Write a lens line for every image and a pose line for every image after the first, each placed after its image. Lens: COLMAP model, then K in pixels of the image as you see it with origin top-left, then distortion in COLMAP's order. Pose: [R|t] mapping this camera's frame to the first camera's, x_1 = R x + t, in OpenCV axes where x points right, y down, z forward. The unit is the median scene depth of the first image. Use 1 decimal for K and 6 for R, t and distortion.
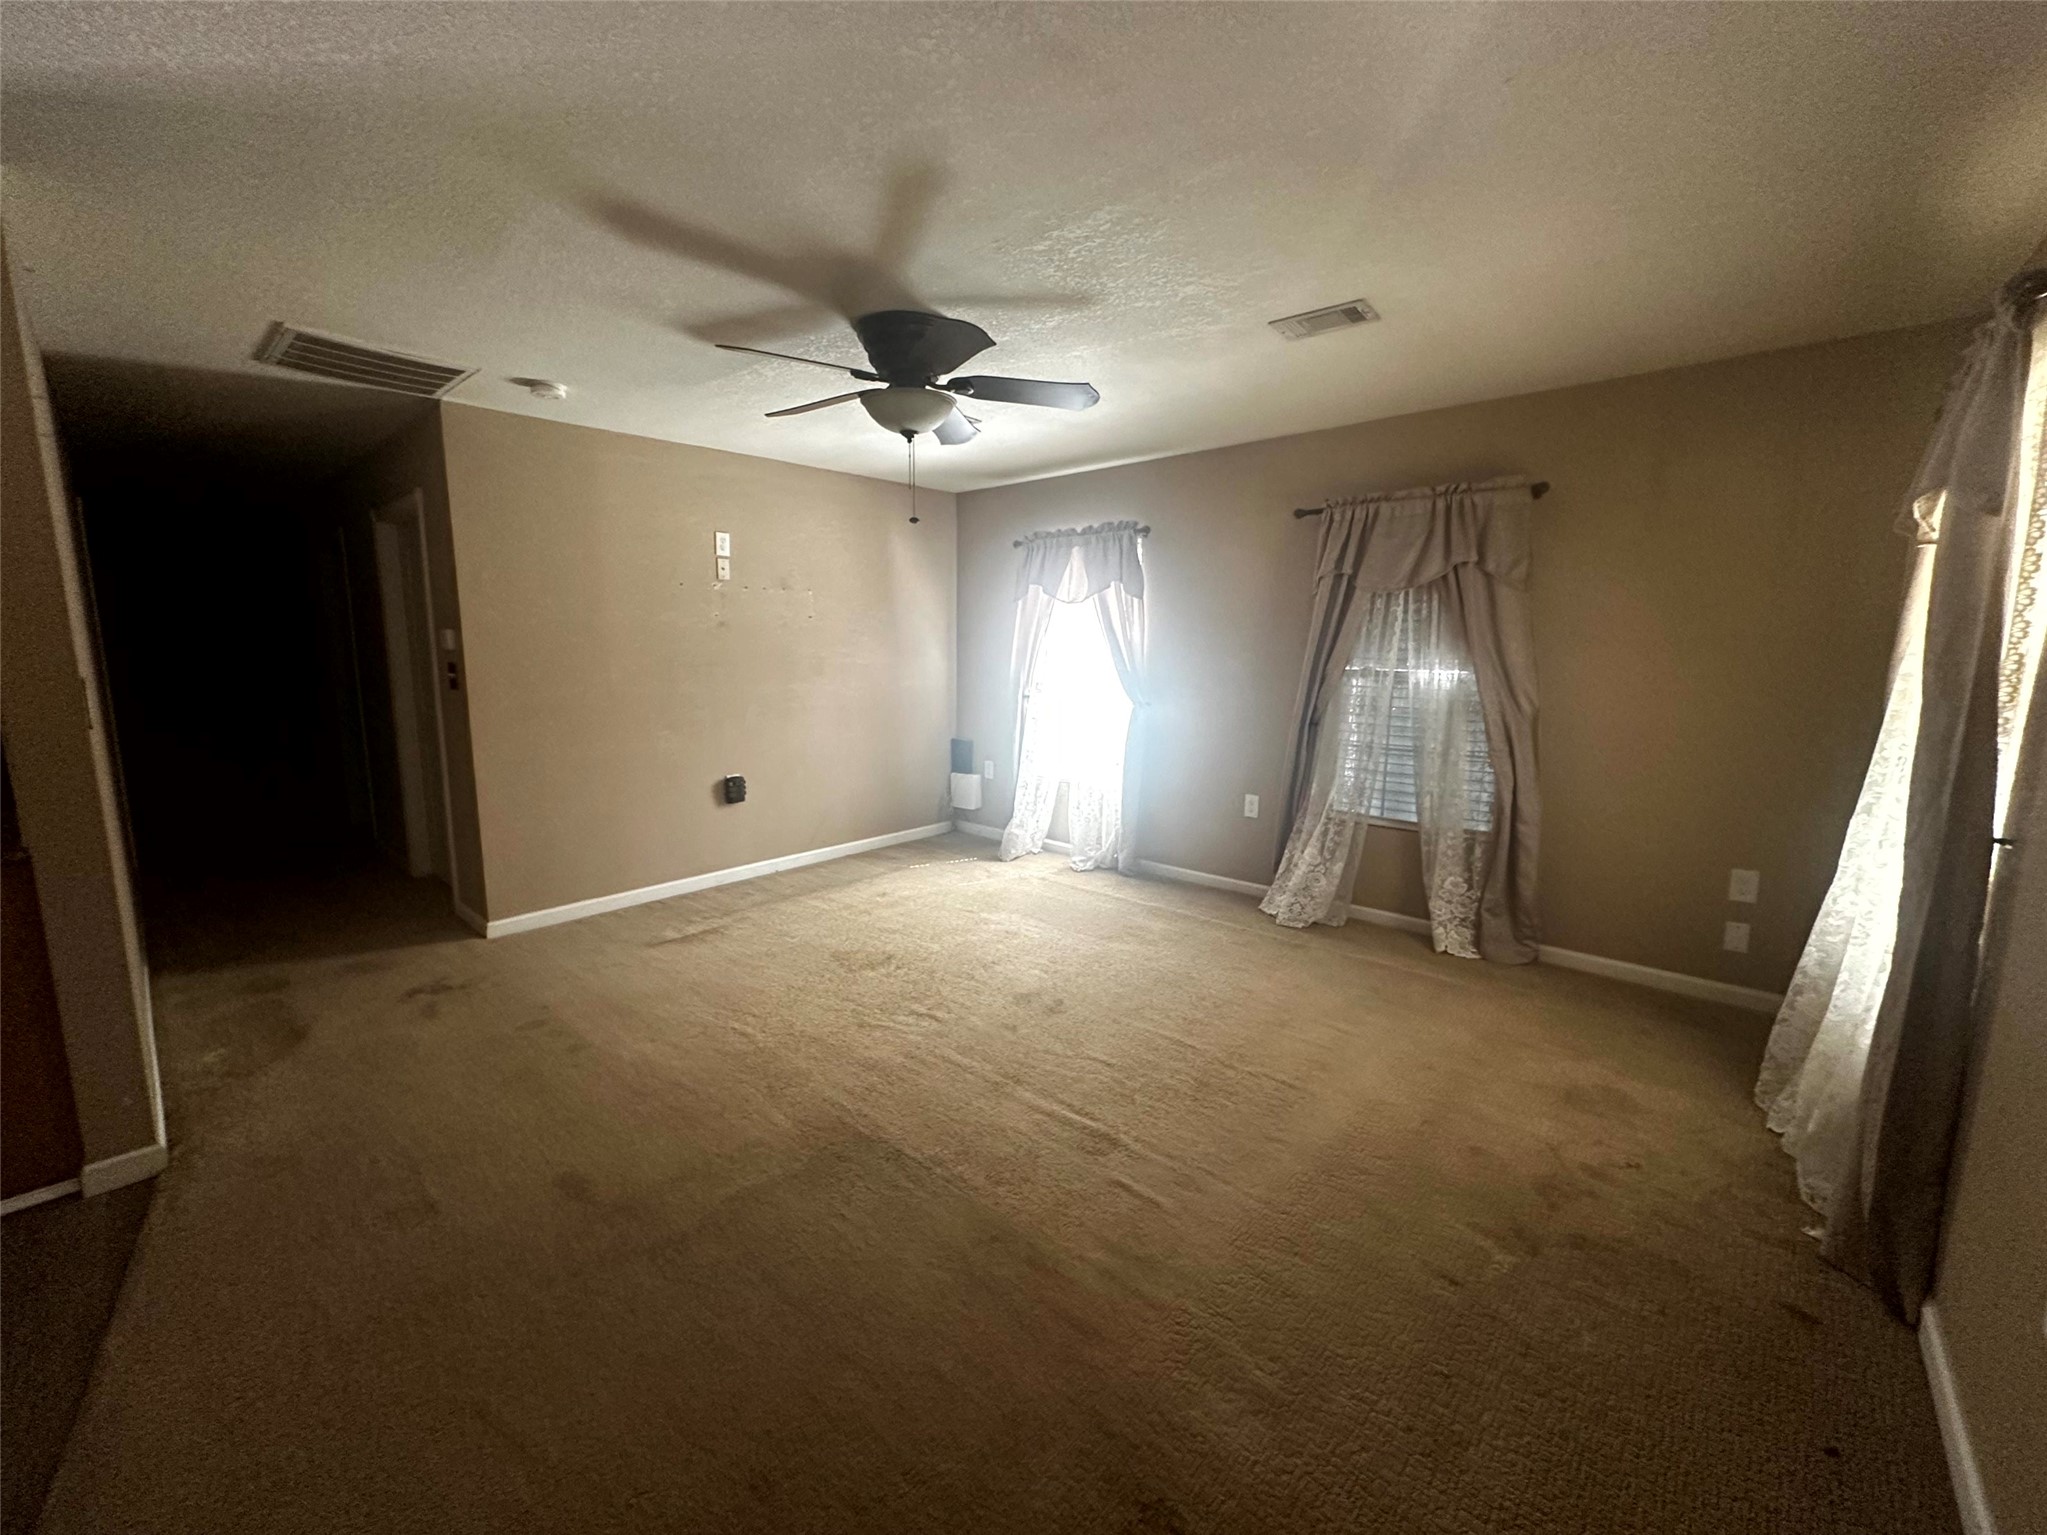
lens RADIAL K [[814.8, 0, 1024.8], [0, 814.8, 765.6], [0, 0, 1]] dist [-0.002396, 0.000444]
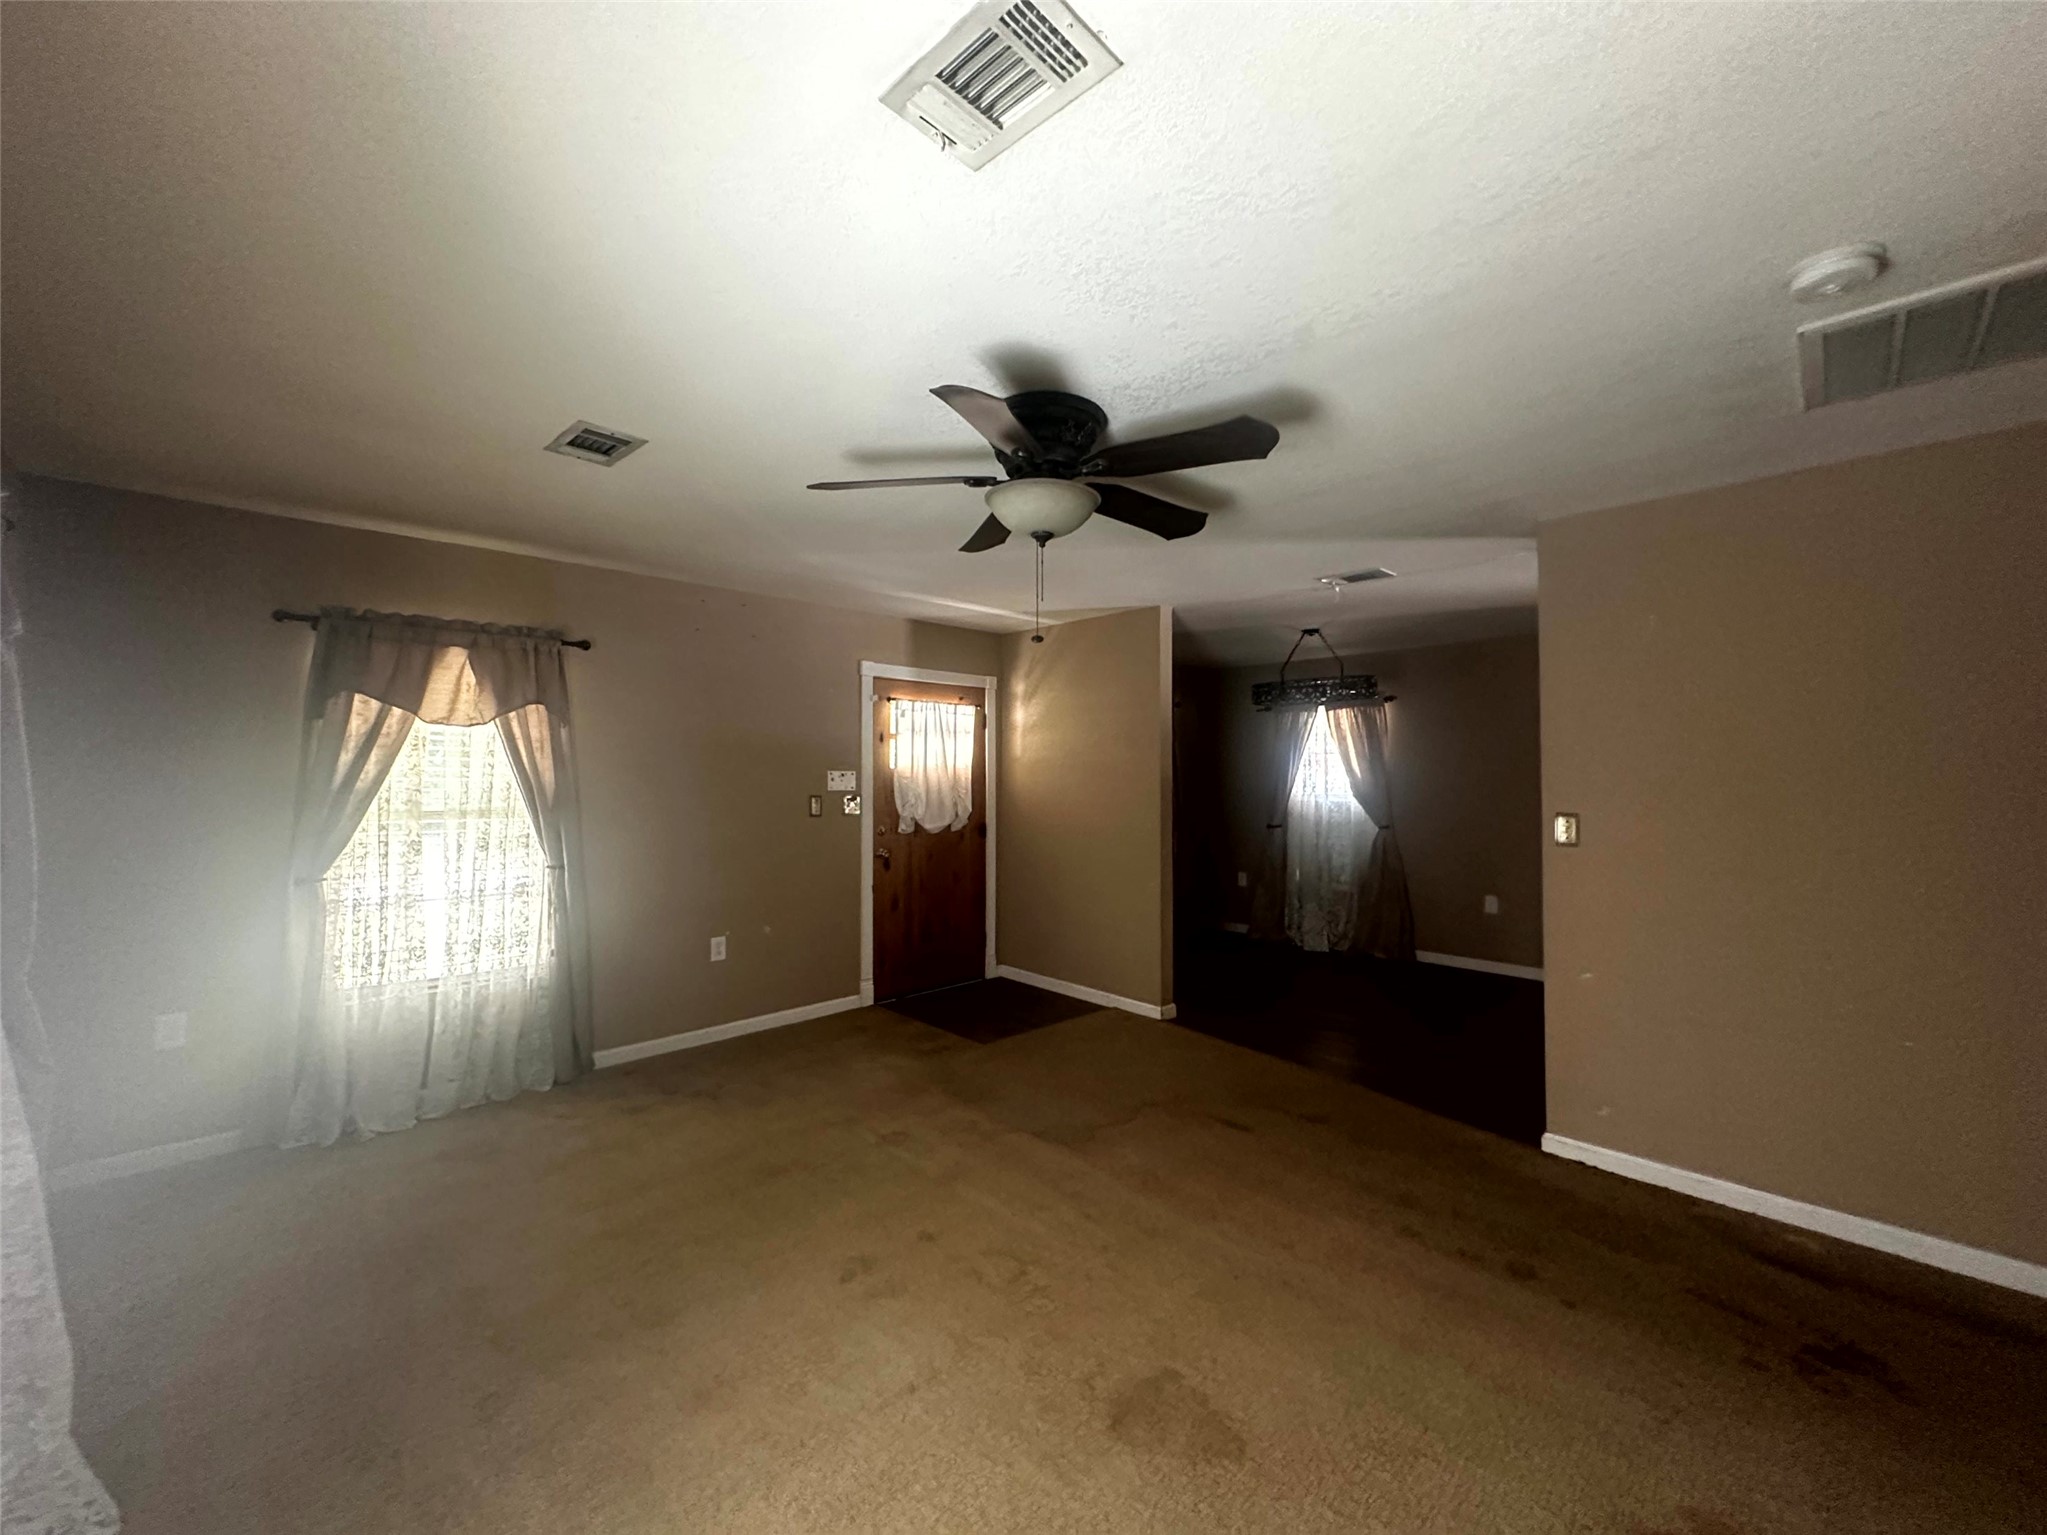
lens RADIAL K [[814.8, 0, 1023.7], [0, 814.8, 758.8], [0, 0, 1]] dist [-0.002396, 0.000444]
pose [[-0.997781, -0.012035, 0.065479, -0.166762], [-0.003222, 0.991103, 0.133060, -0.281764], [-0.066497, 0.132554, -0.988943, 1.773299]]
